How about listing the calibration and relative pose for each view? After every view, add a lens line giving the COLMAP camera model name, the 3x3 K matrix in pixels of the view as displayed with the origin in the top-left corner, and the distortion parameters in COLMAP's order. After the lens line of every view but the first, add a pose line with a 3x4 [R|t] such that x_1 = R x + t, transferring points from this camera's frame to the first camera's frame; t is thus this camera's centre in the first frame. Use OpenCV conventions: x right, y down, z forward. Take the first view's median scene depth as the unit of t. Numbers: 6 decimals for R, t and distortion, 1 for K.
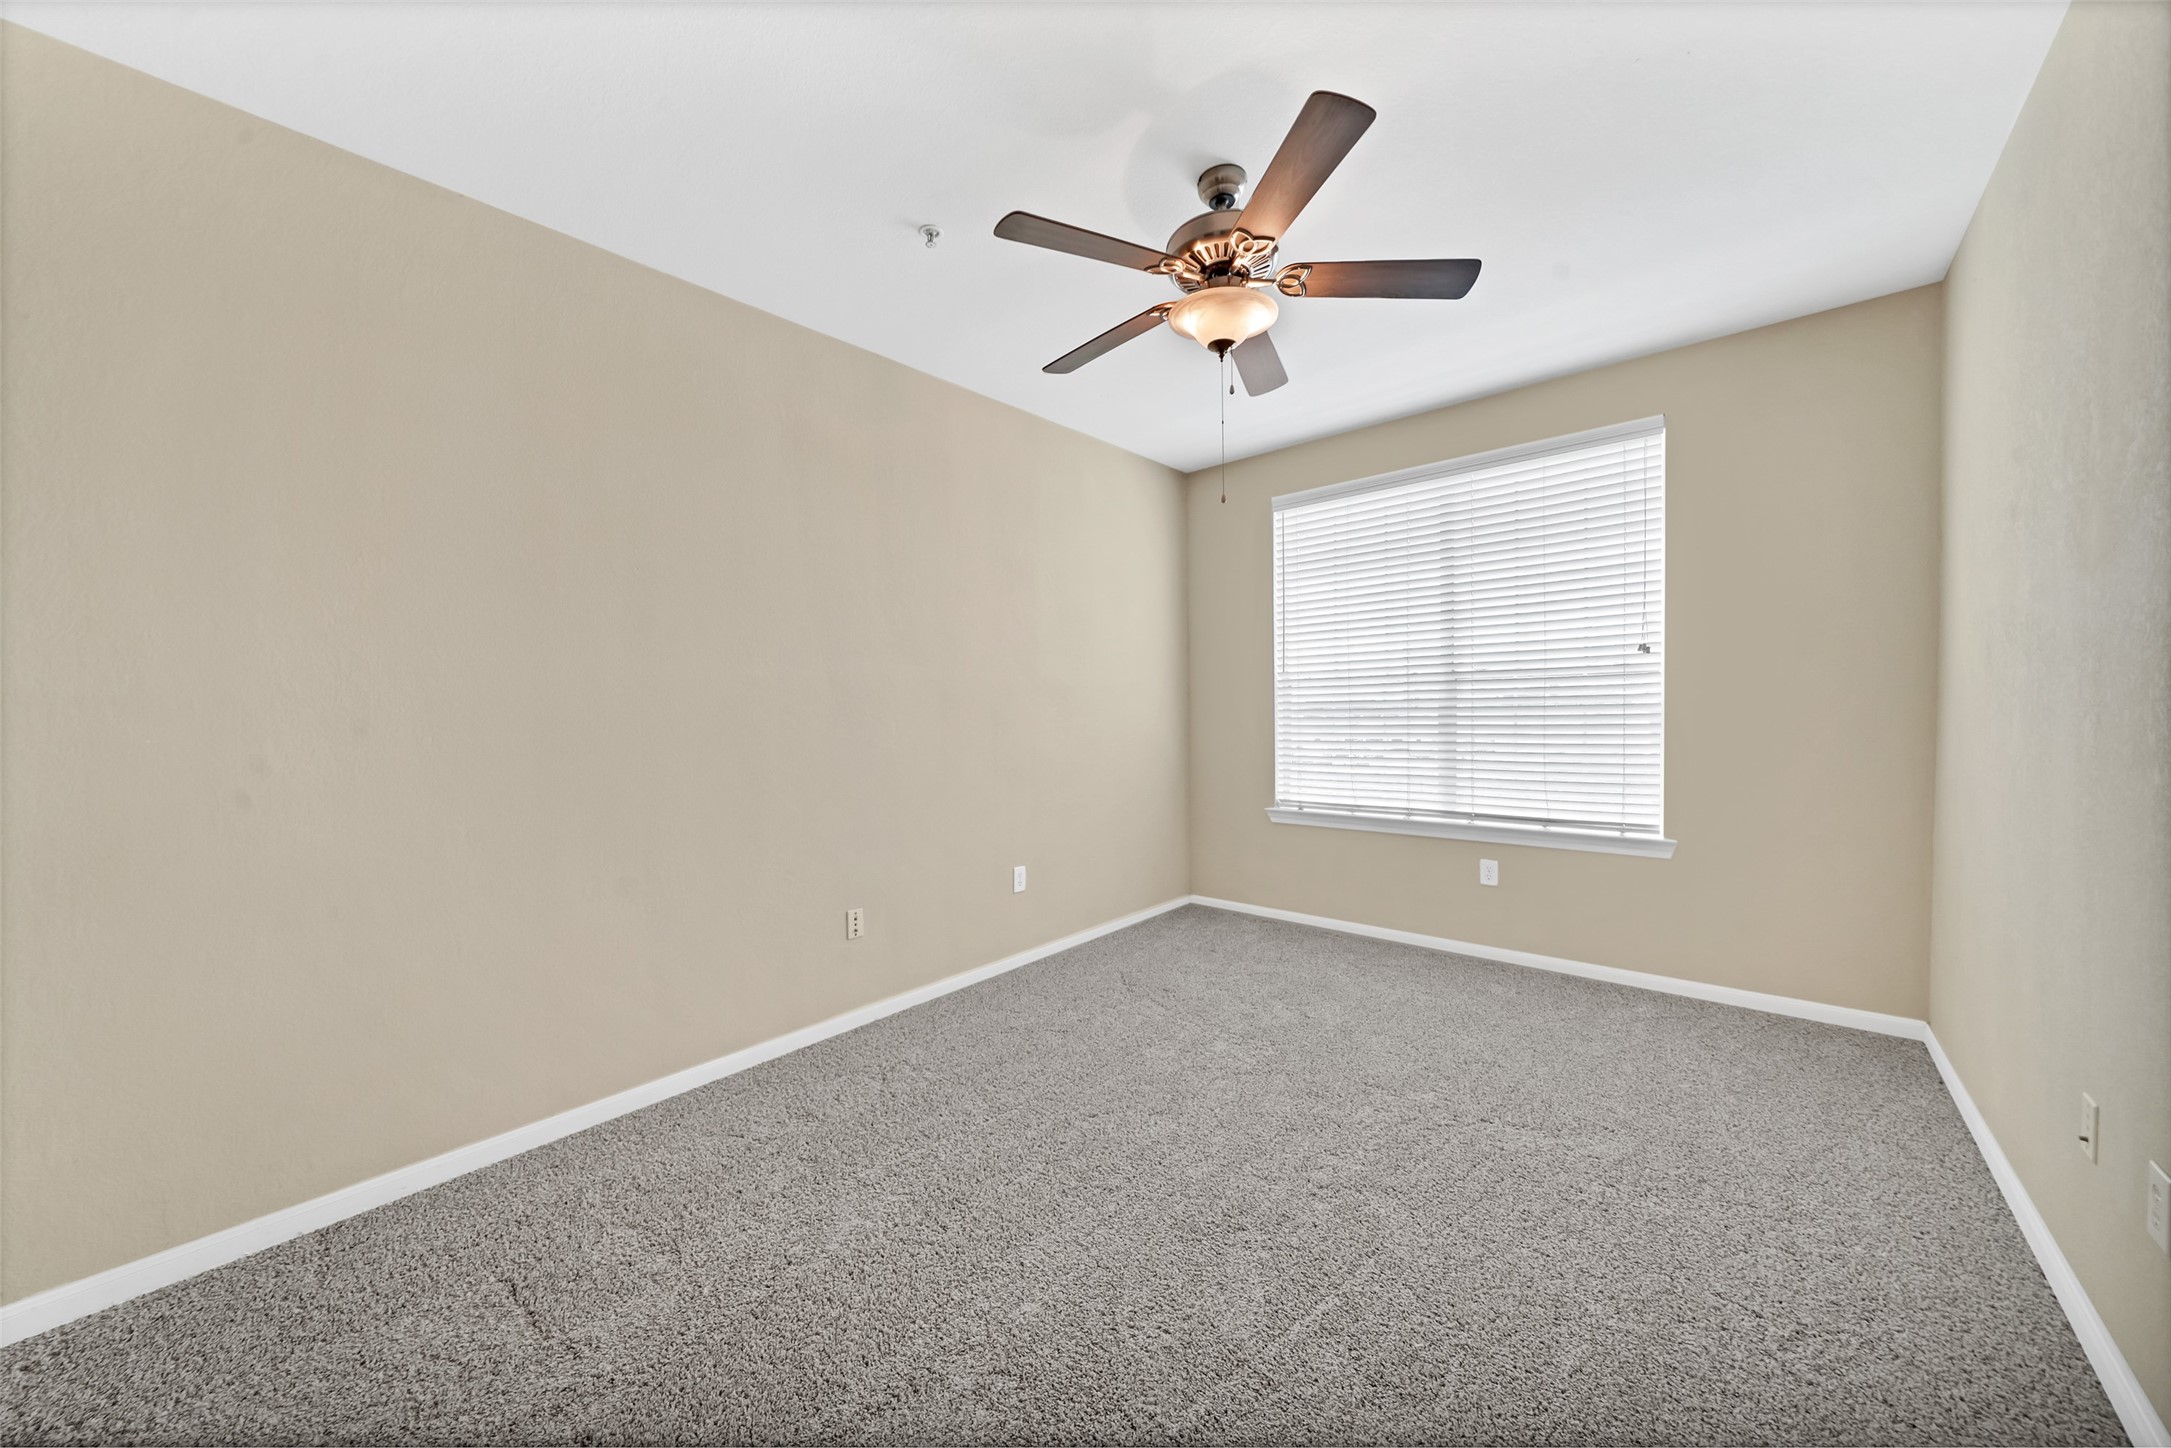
lens RADIAL K [[762.5, 0, 1047.6], [0, 762.5, 721.5], [0, 0, 1]] dist [0.000433, 0.000020]
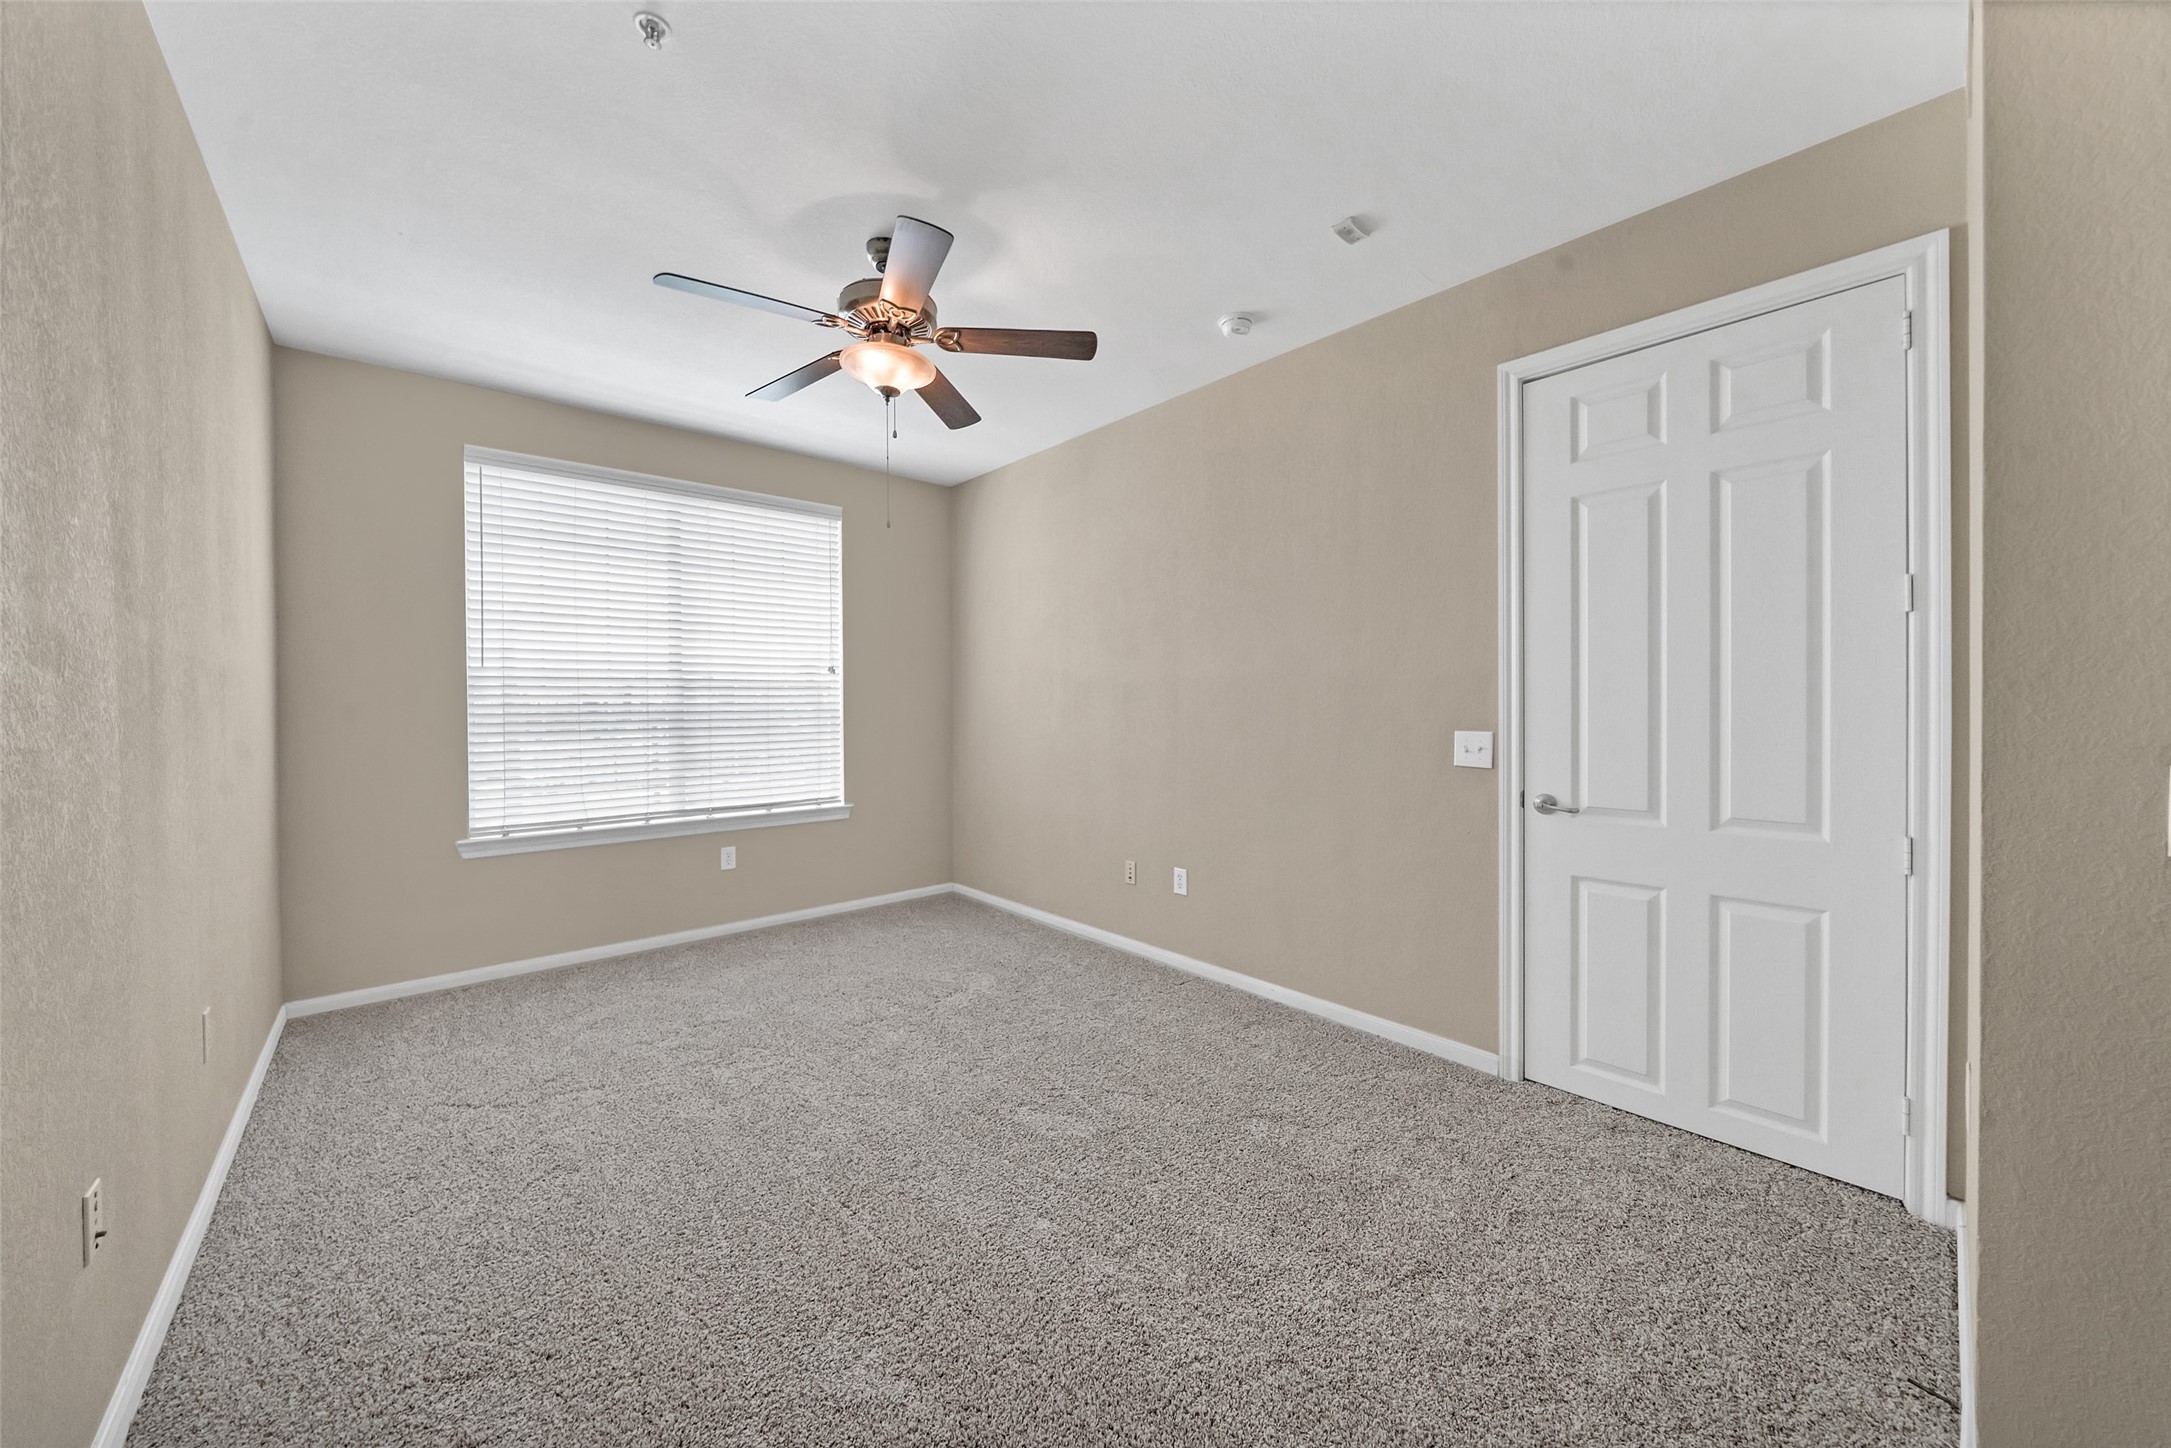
lens RADIAL K [[792.5, 0, 1091.0], [0, 792.5, 701.3], [0, 0, 1]] dist [-0.000921, -0.000030]
pose [[0.097434, 0.014458, 0.995137, -0.542520], [0.013730, 0.999780, -0.015870, -0.008355], [-0.995147, 0.015210, 0.097214, 0.344449]]
